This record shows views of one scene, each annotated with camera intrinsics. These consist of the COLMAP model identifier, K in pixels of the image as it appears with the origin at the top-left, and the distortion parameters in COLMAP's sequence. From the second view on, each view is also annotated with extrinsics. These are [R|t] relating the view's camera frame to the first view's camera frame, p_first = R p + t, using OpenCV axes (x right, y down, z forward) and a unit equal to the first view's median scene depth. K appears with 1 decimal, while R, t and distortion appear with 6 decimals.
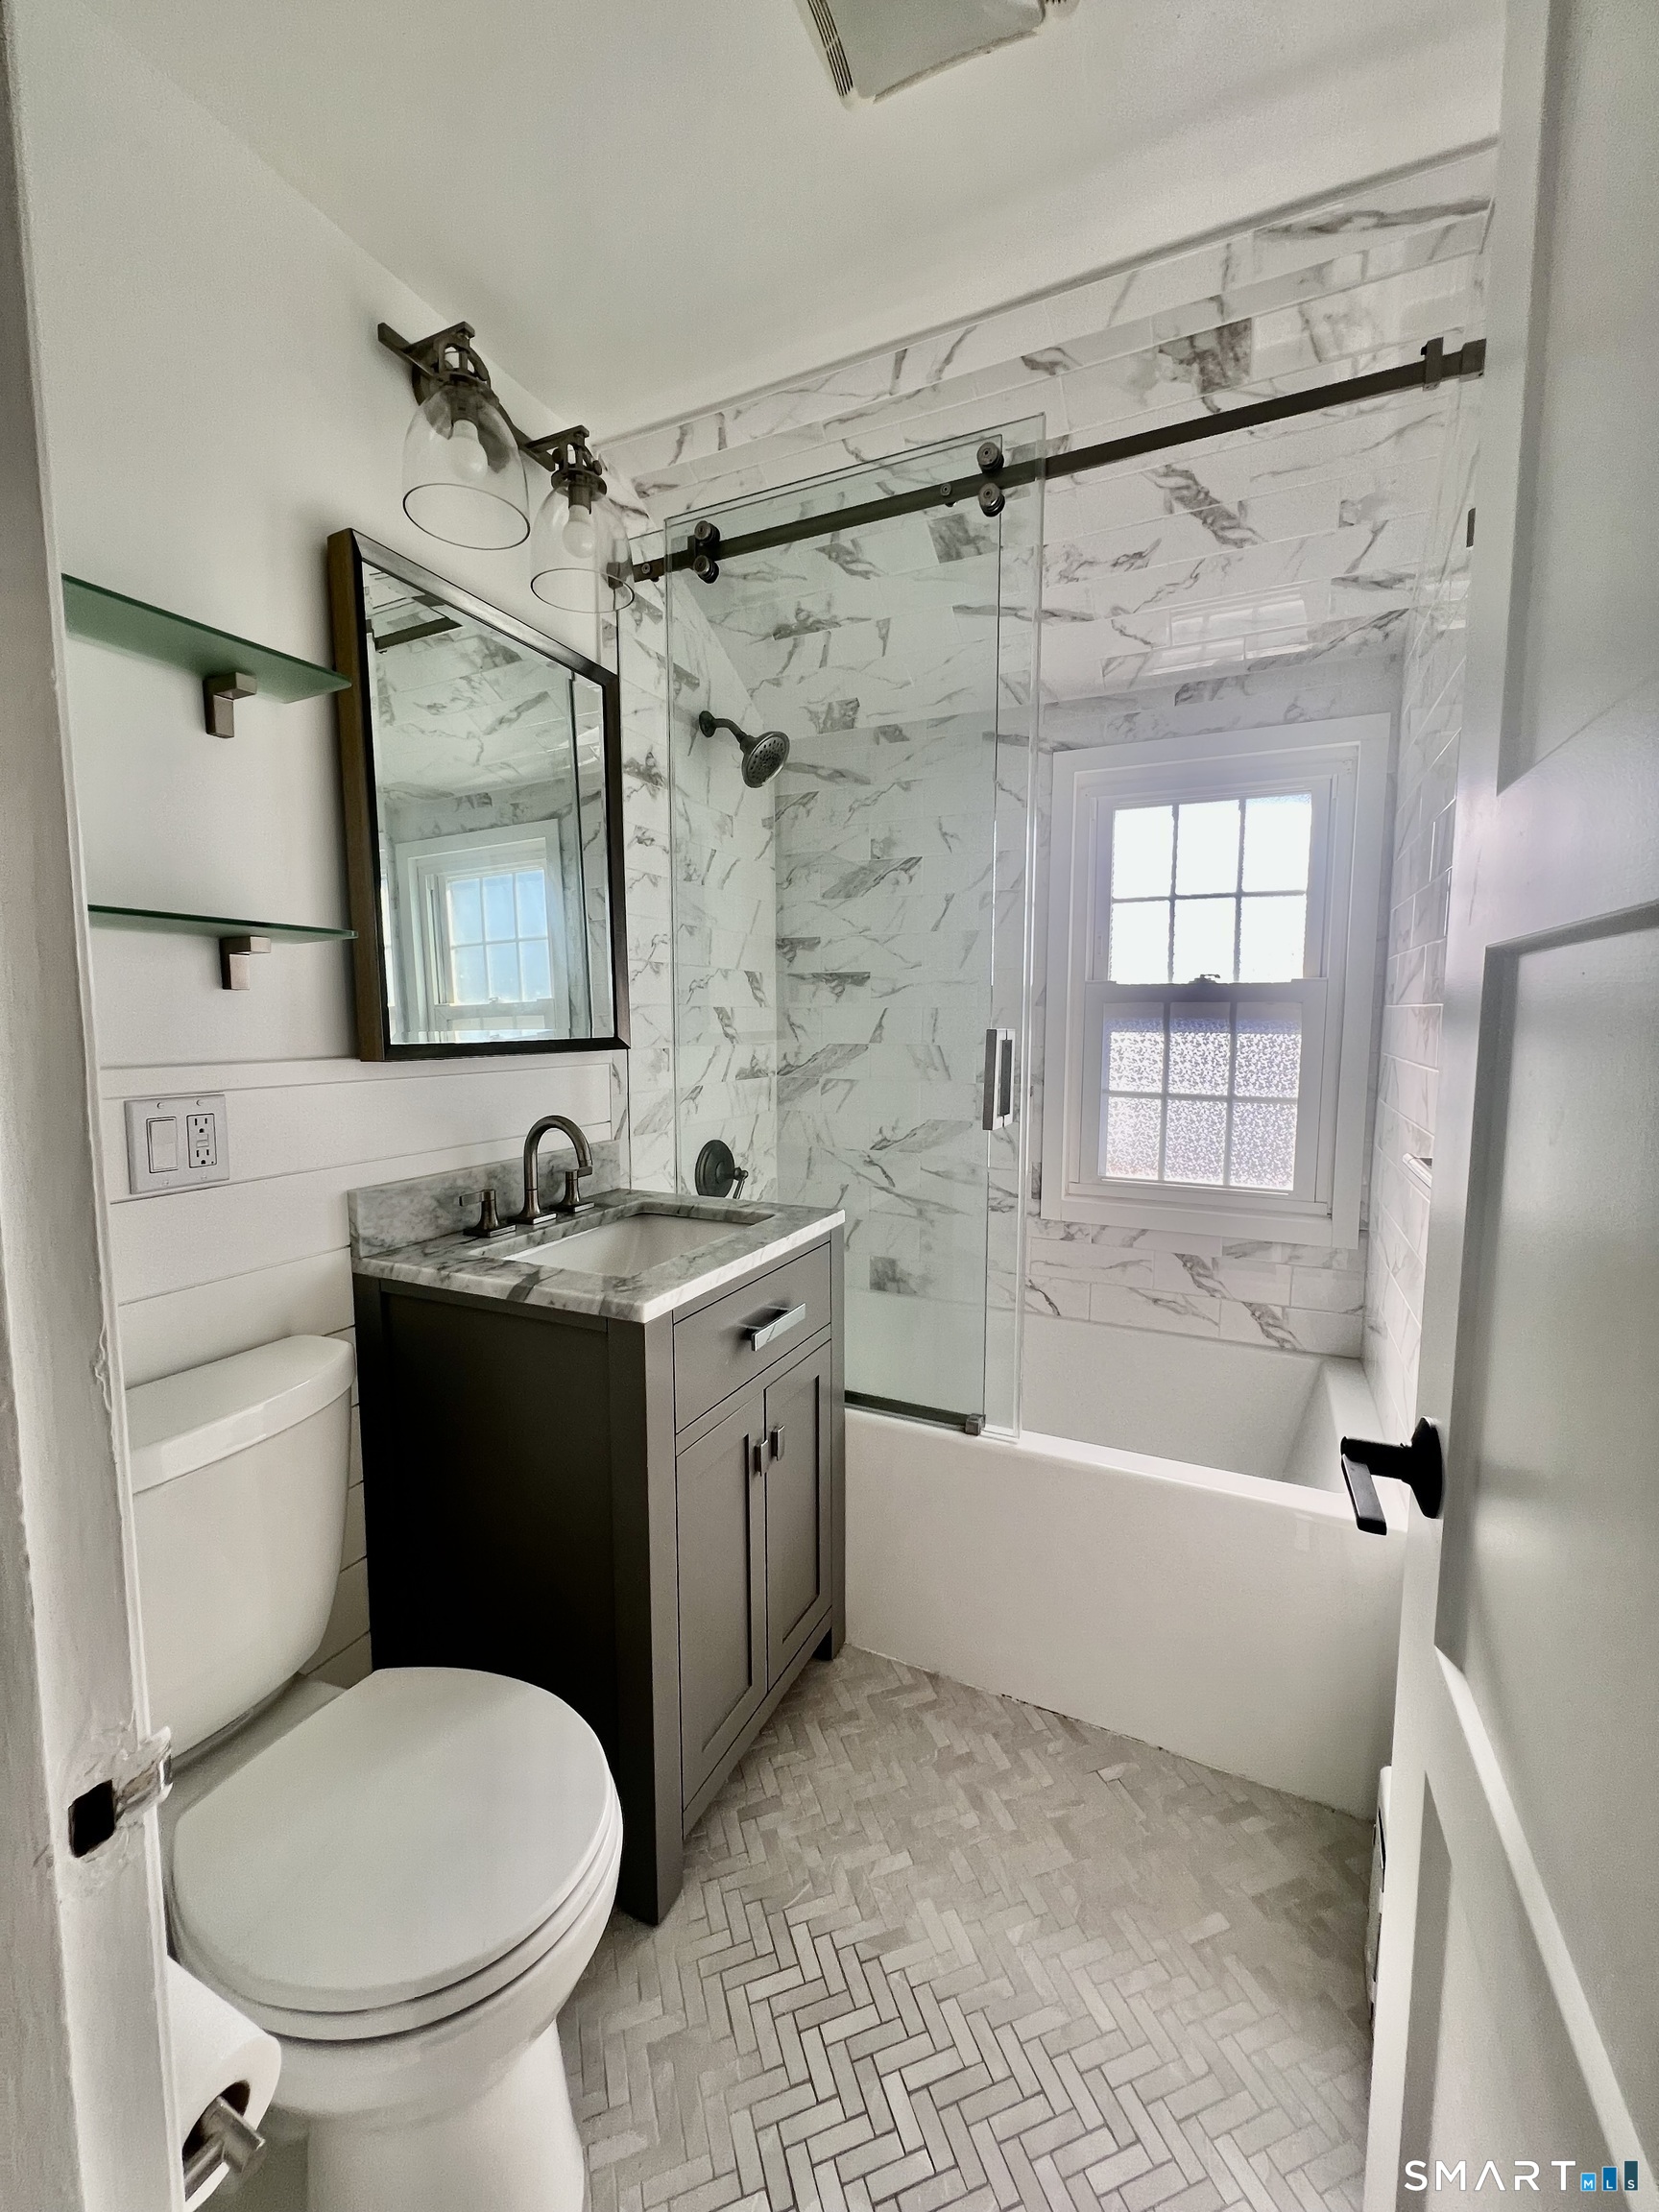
lens RADIAL K [[893.0, 0, 834.8], [0, 893.0, 1103.3], [0, 0, 1]] dist [-0.003614, 0.000957]
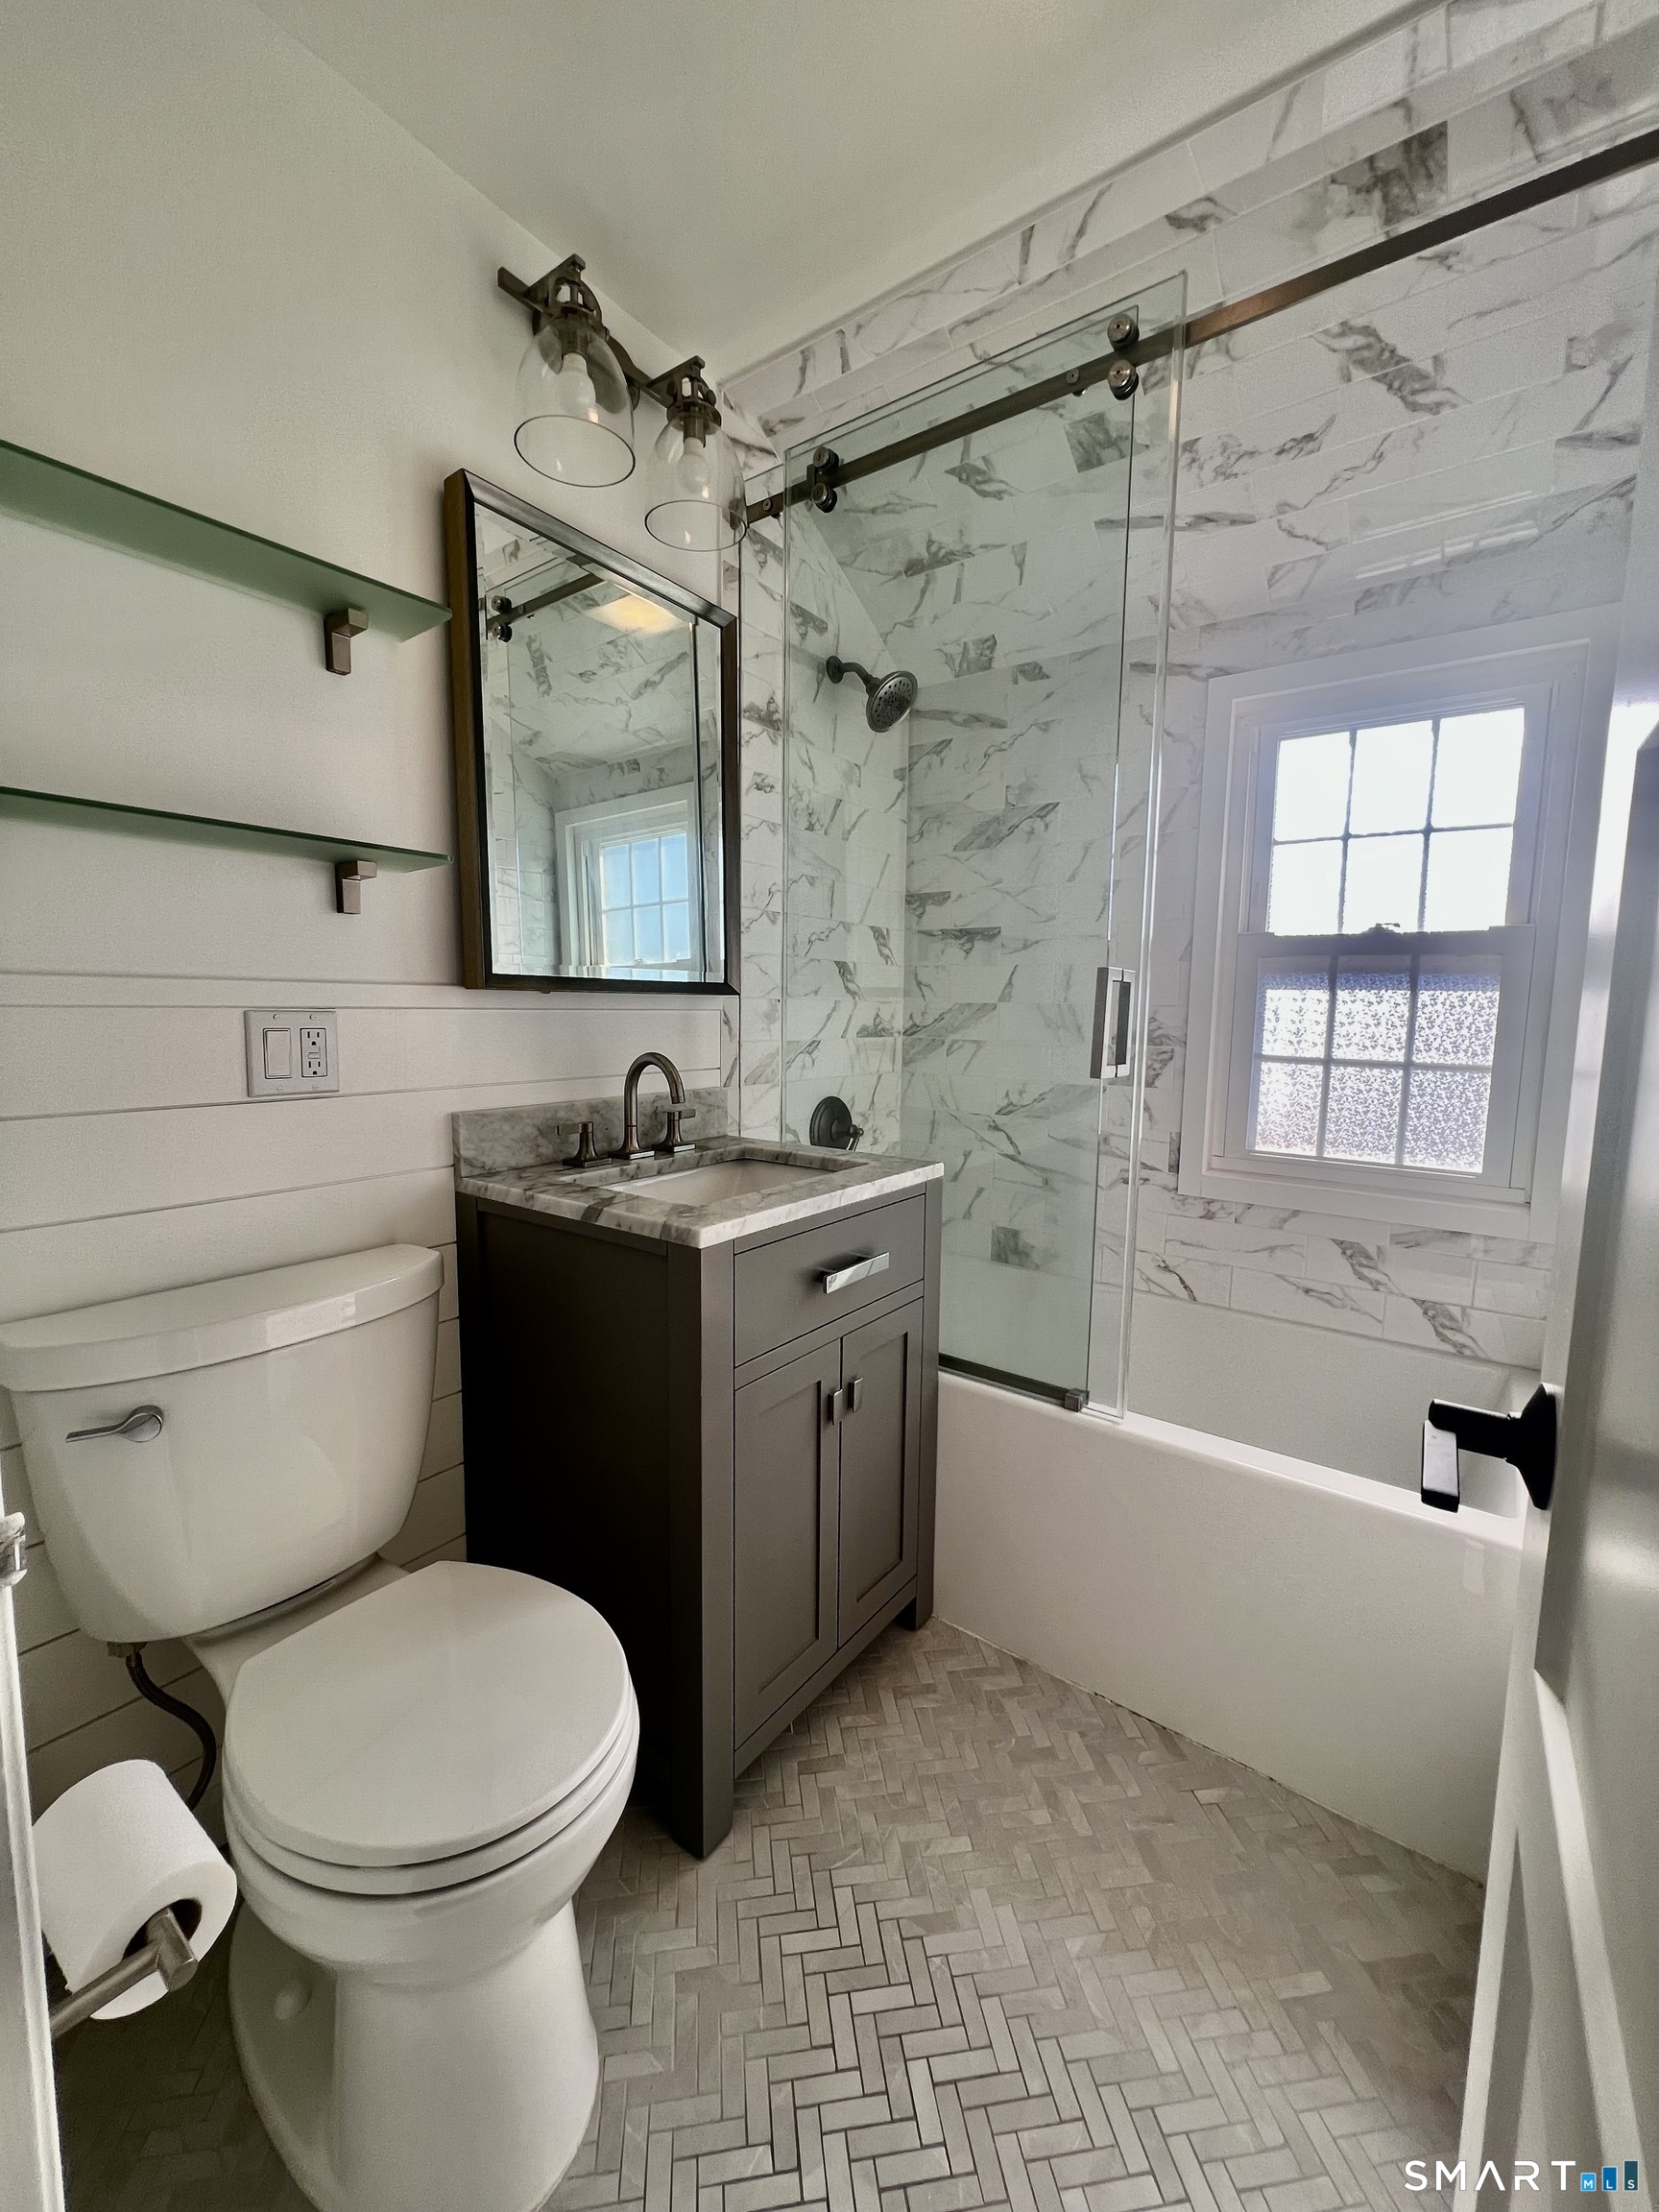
lens RADIAL K [[893.0, 0, 832.4], [0, 893.0, 1102.7], [0, 0, 1]] dist [-0.003614, 0.000957]
pose [[0.980984, 0.034559, -0.190989, 0.072819], [-0.032166, 0.999361, 0.015616, 0.043466], [0.191406, -0.009175, 0.981468, 0.043718]]
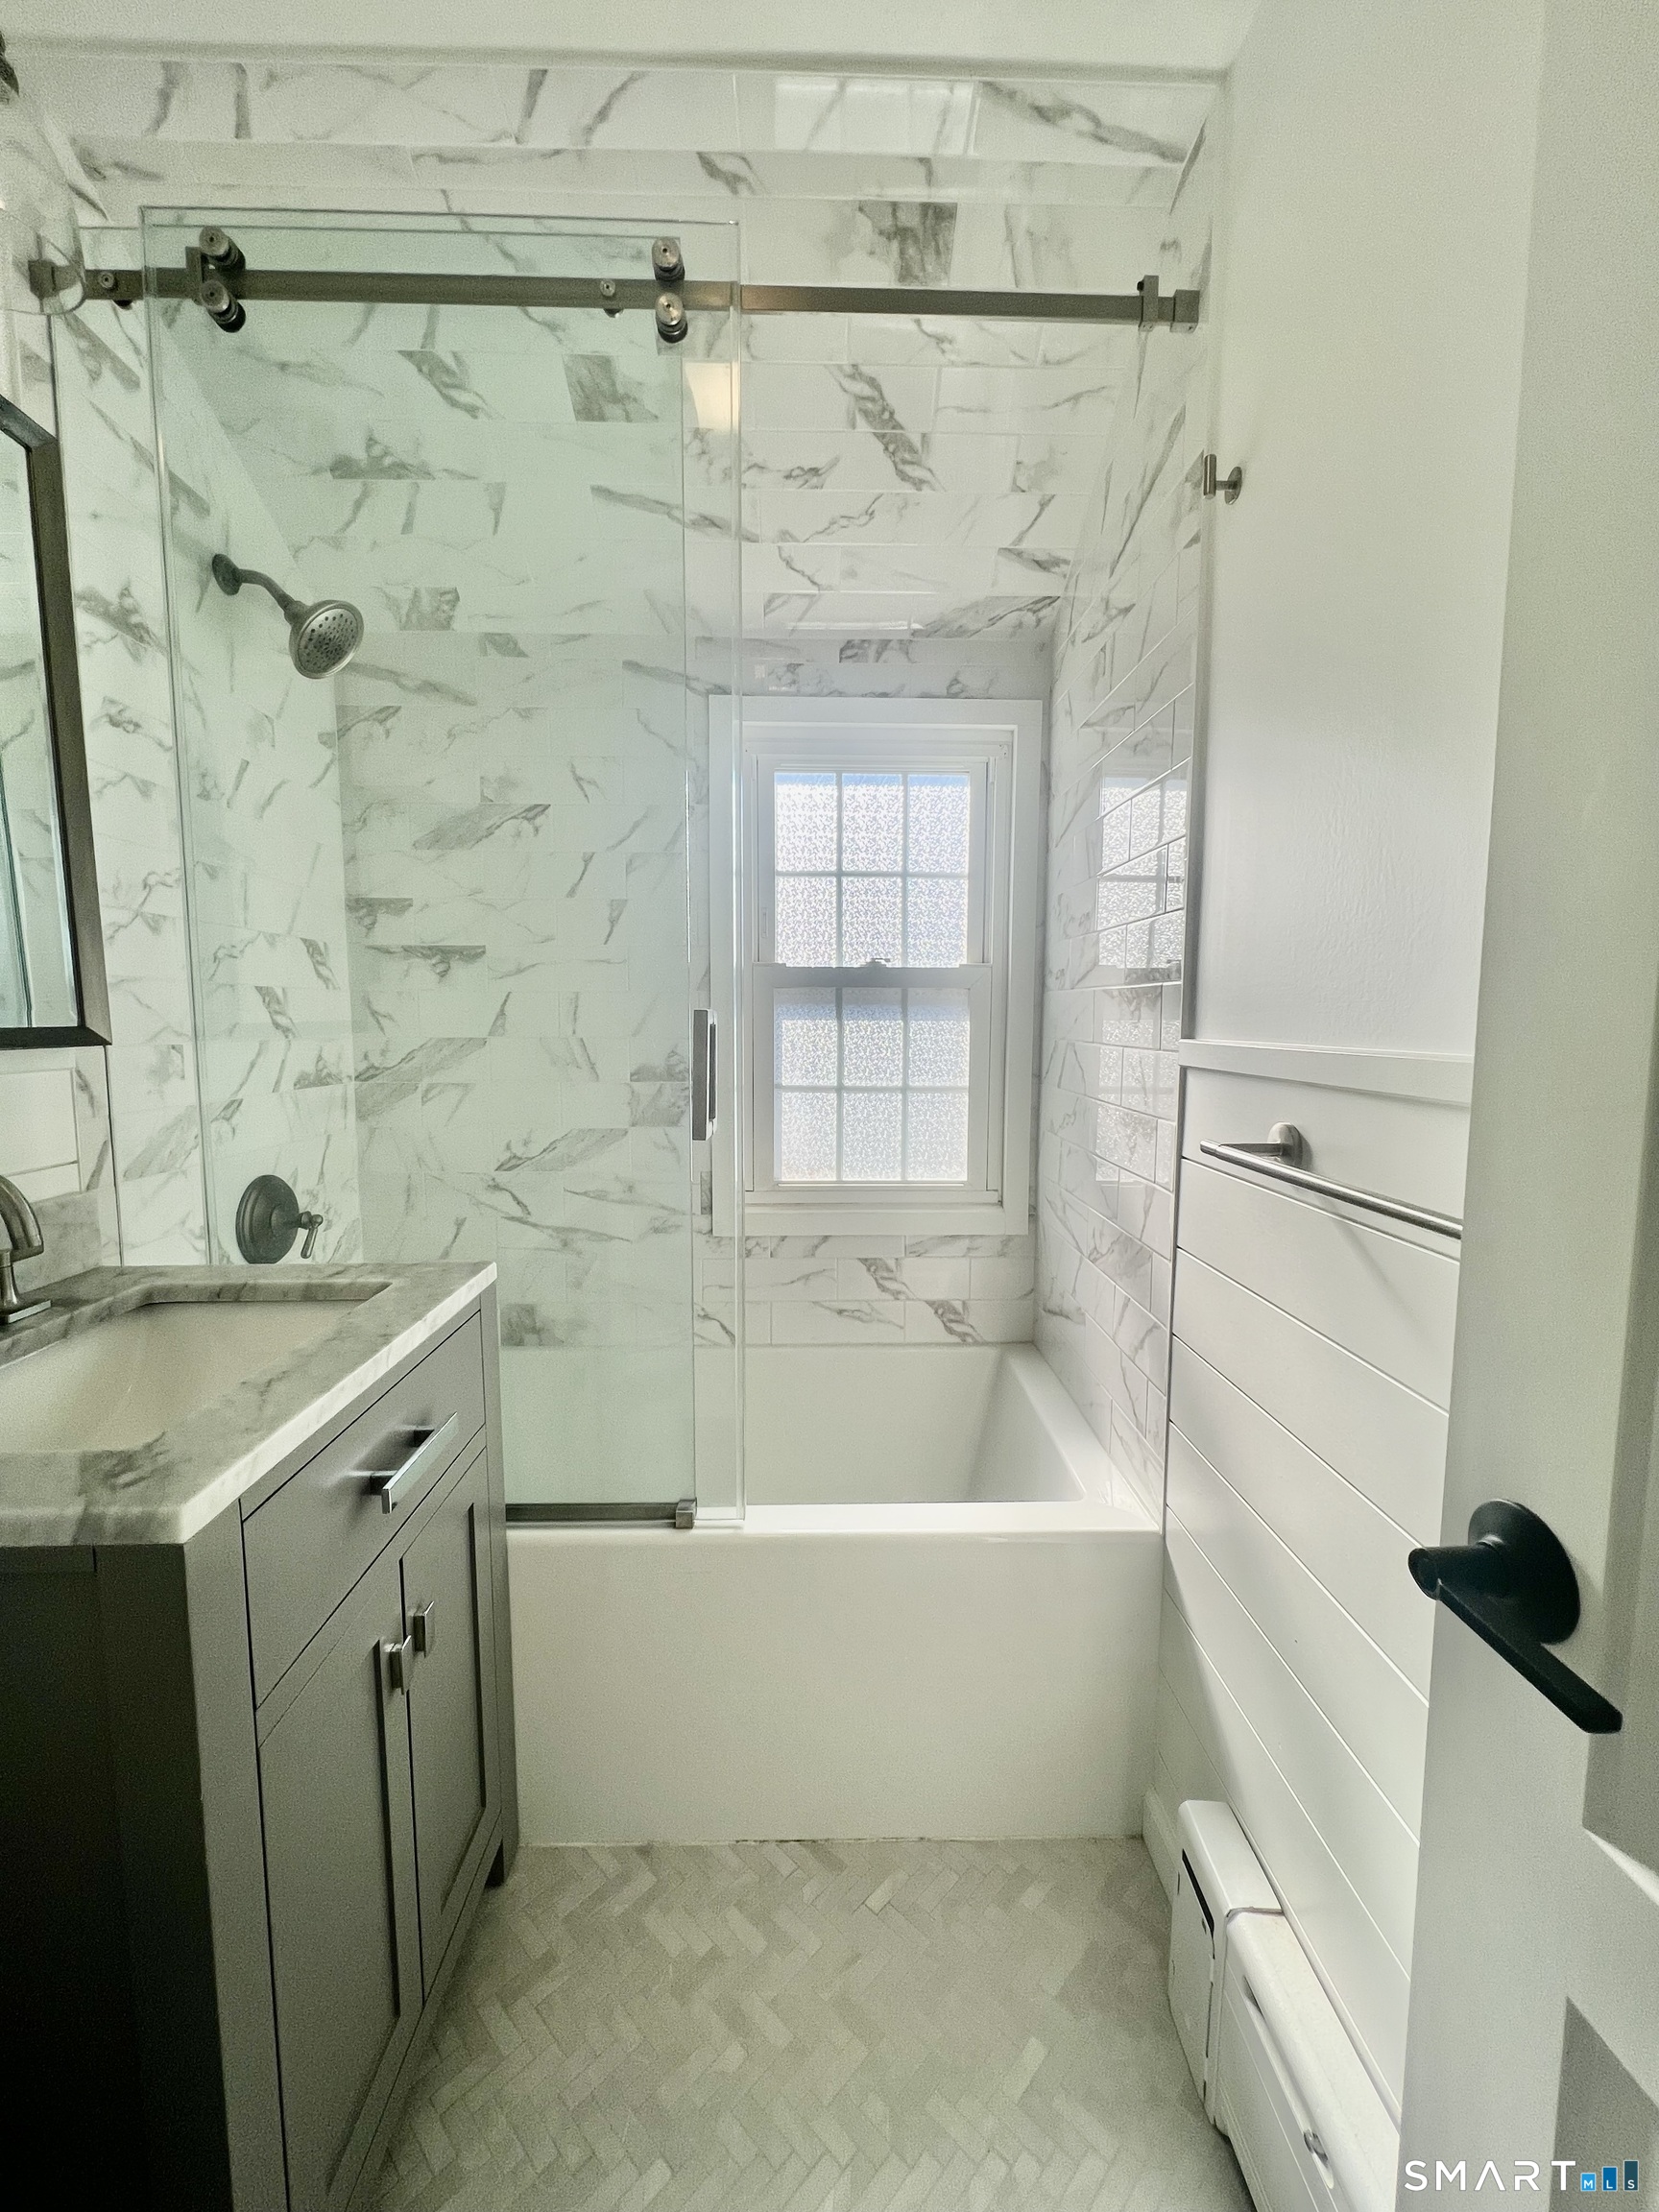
lens RADIAL K [[893.0, 0, 835.7], [0, 893.0, 1101.4], [0, 0, 1]] dist [-0.003614, 0.000957]
pose [[0.893378, -0.042610, 0.447280, -0.059761], [0.043714, 0.999013, 0.007858, -0.003900], [-0.447173, 0.012532, 0.894359, 0.224826]]
